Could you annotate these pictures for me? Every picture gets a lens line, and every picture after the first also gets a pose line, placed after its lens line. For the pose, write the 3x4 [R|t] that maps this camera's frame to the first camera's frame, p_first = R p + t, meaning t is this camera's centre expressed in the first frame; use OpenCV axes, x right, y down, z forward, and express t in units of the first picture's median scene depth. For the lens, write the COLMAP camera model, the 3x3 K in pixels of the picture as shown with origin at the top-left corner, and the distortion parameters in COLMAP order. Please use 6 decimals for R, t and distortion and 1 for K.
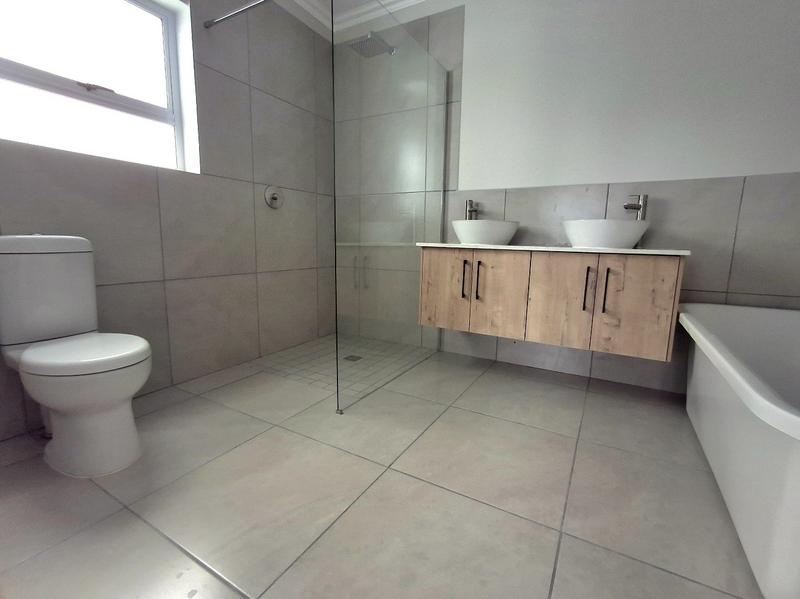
lens RADIAL K [[368.0, 0, 400.0], [0, 368.0, 299.5], [0, 0, 1]] dist [0.000947, 0.000636]
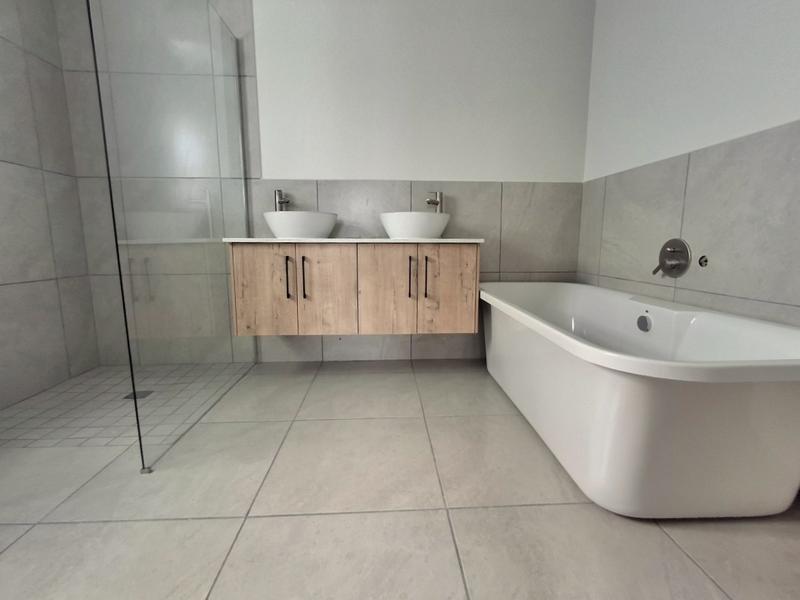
lens RADIAL K [[376.0, 0, 400.0], [0, 376.0, 300.0], [0, 0, 1]] dist [0.000879, 0.000298]
pose [[0.838836, -0.103459, 0.534463, -0.094024], [0.104818, 0.994099, 0.027923, 0.003279], [-0.534198, 0.032598, 0.844731, 0.084621]]
